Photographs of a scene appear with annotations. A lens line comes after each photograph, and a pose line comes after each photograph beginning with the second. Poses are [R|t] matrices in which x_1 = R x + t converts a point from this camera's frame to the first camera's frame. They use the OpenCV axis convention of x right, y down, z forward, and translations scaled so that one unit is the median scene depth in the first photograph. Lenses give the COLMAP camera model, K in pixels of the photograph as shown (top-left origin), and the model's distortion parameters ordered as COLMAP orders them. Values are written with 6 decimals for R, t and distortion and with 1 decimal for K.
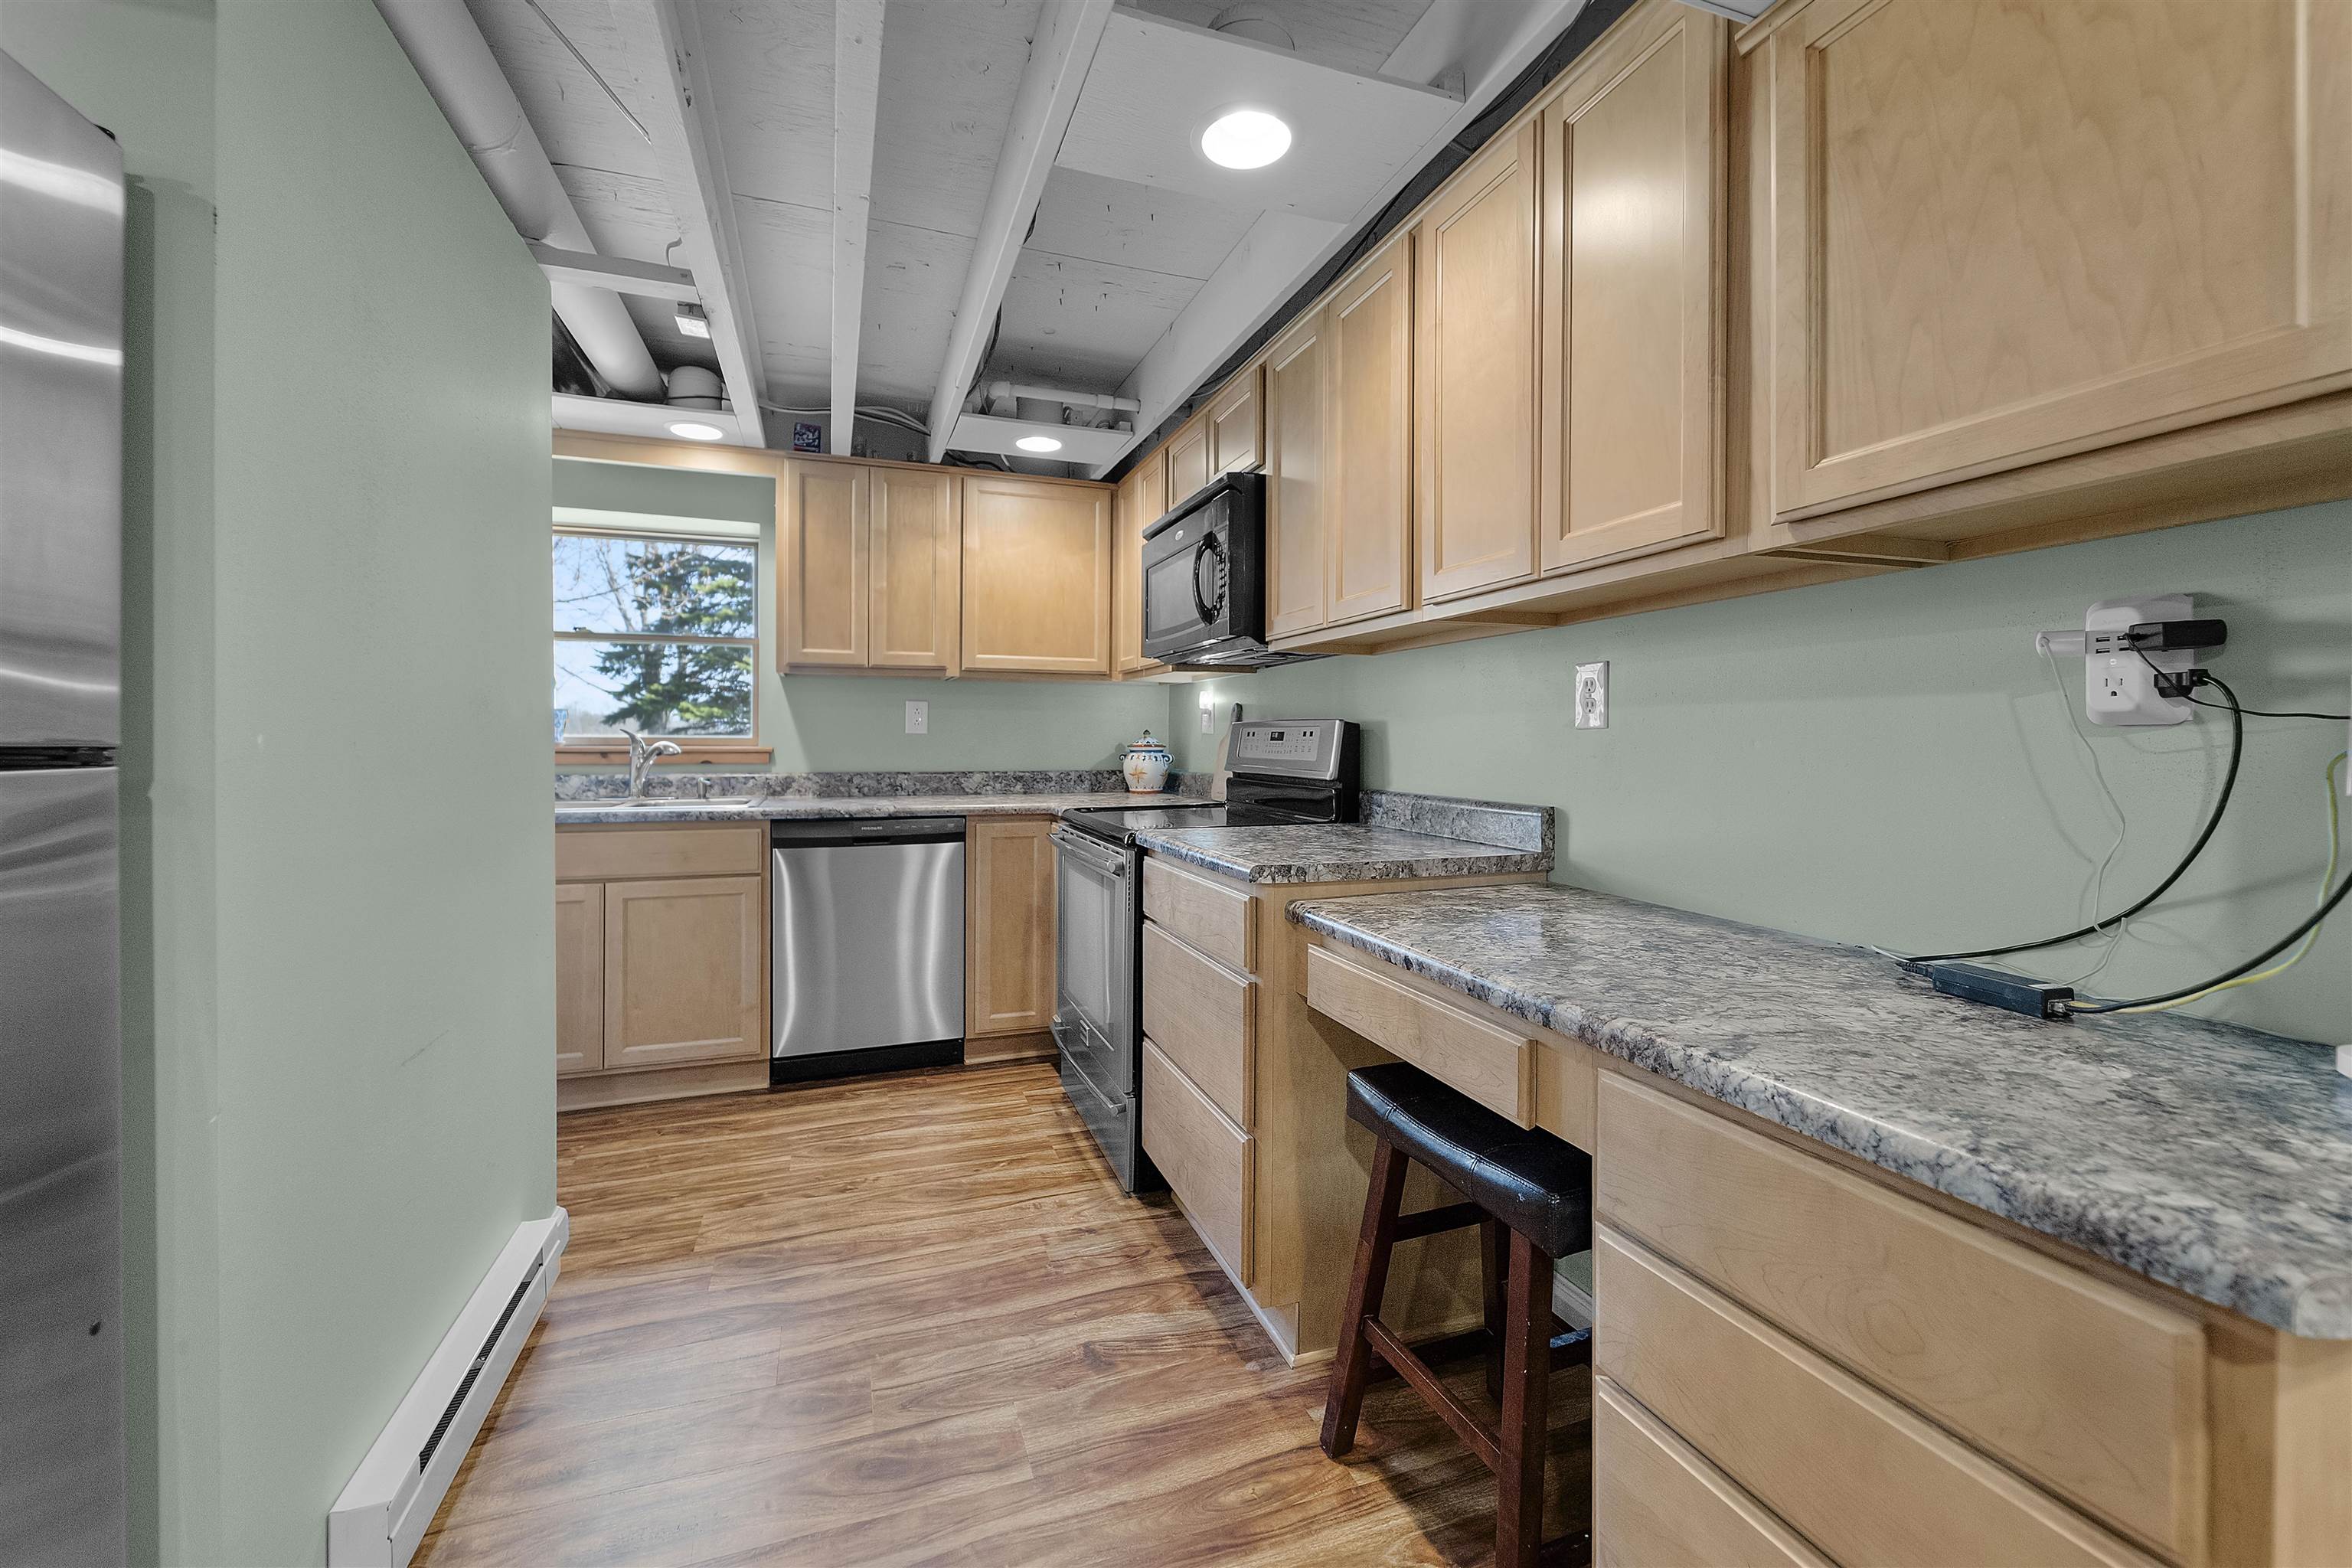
lens RADIAL K [[951.1, 0, 1173.5], [0, 951.1, 751.9], [0, 0, 1]] dist [-0.003155, 0.000158]
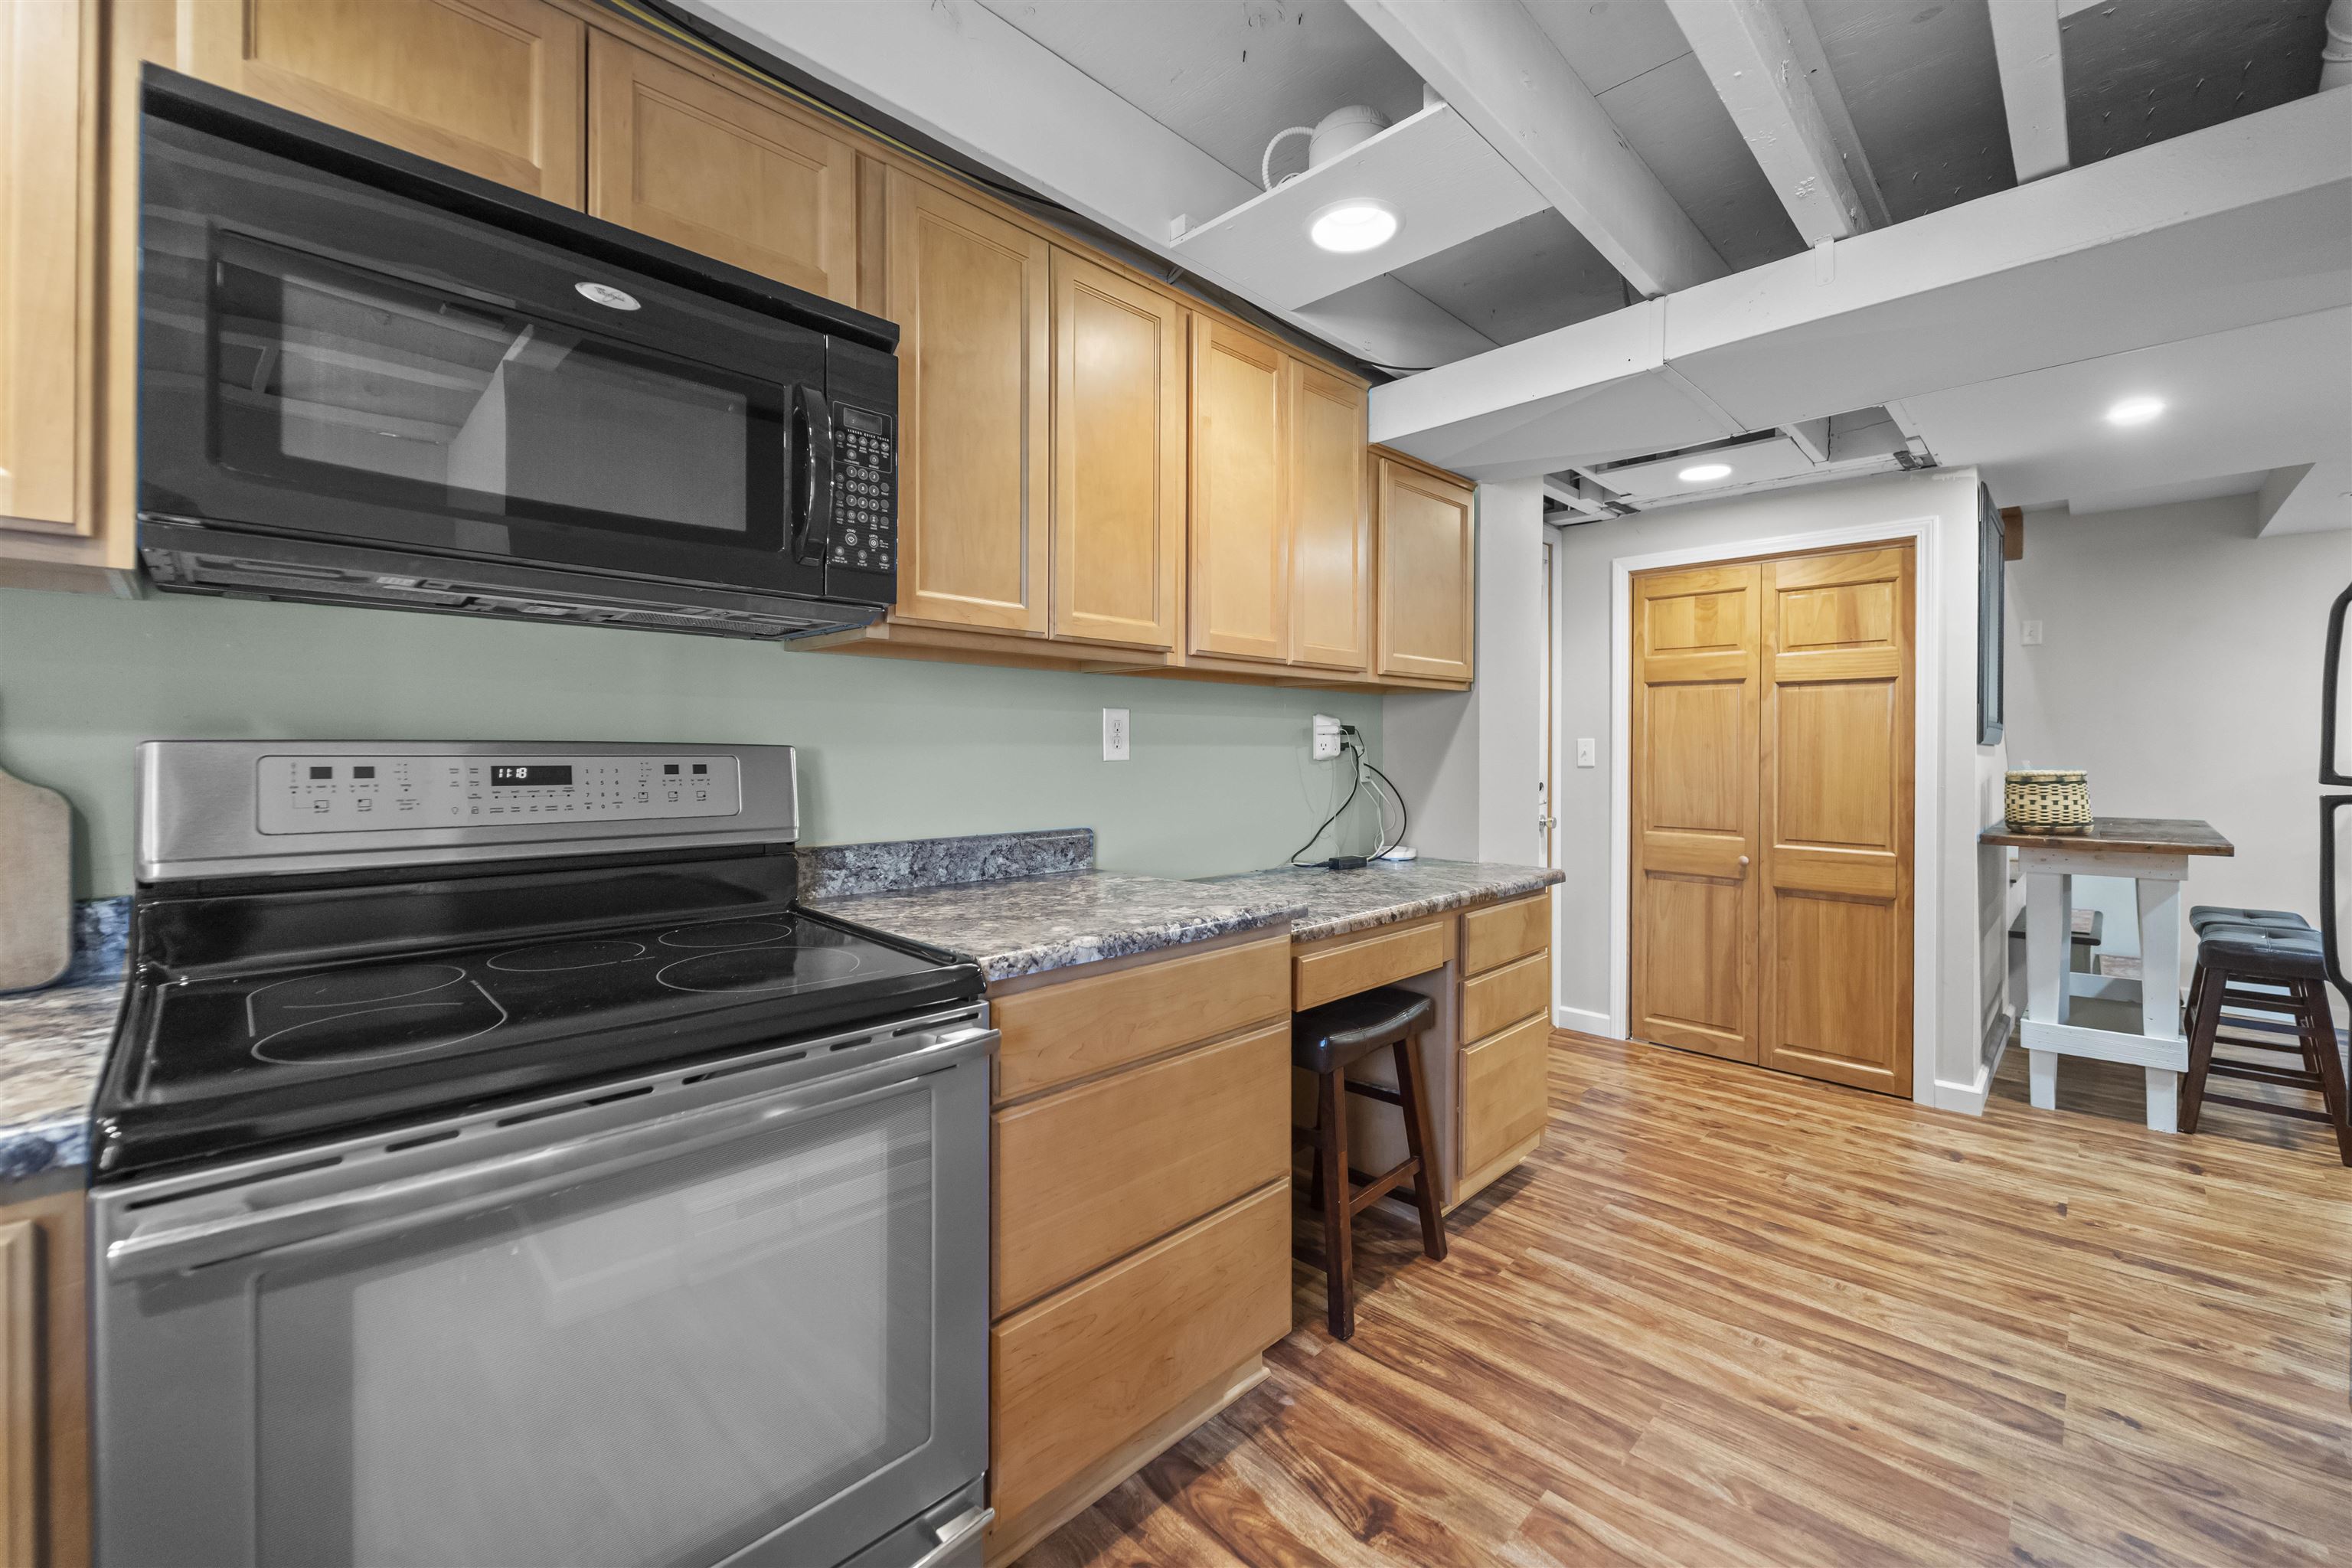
lens RADIAL K [[953.3, 0, 1166.7], [0, 953.3, 752.2], [0, 0, 1]] dist [-0.010050, -0.000098]
pose [[-0.433575, -0.010365, 0.901058, -0.759550], [0.005743, 0.999882, 0.014265, -0.054938], [-0.901099, 0.011359, -0.433464, 1.542135]]
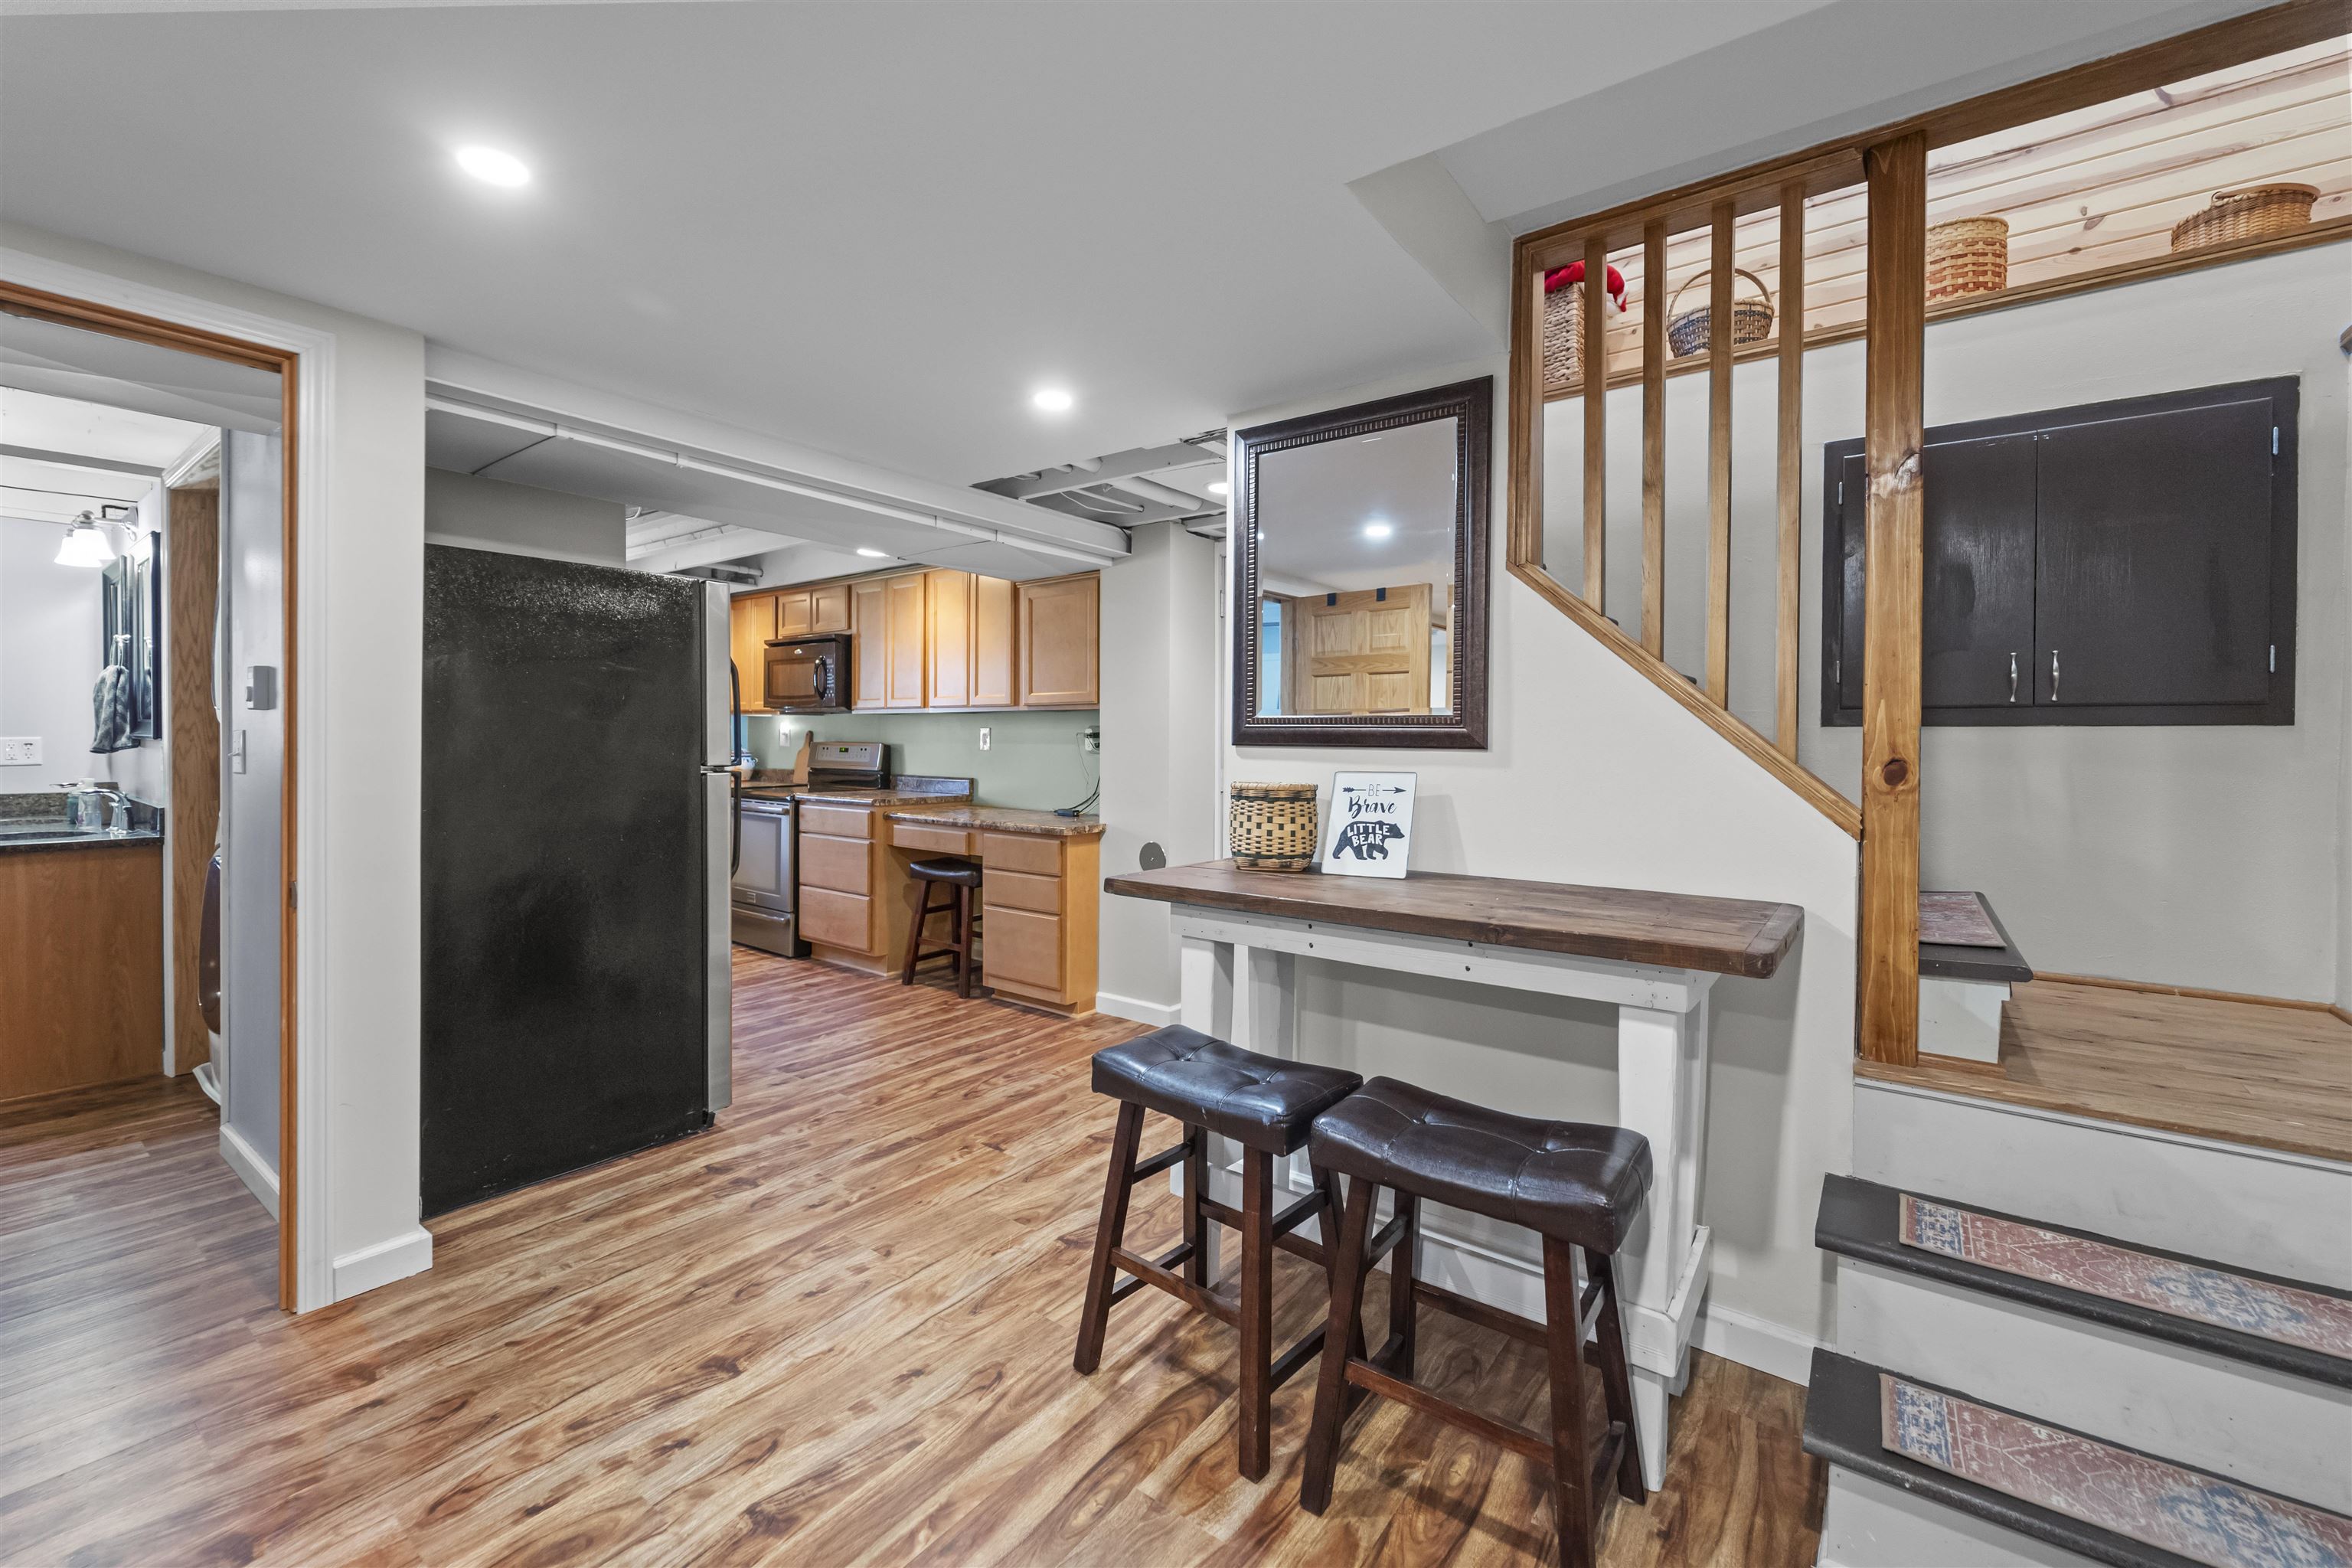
lens RADIAL K [[951.1, 0, 1173.5], [0, 951.1, 751.9], [0, 0, 1]] dist [-0.003155, 0.000158]
pose [[0.829729, -0.003403, 0.558156, -0.736973], [-0.000103, 0.999980, 0.006250, -0.039390], [-0.558166, -0.005243, 0.829713, -1.809702]]
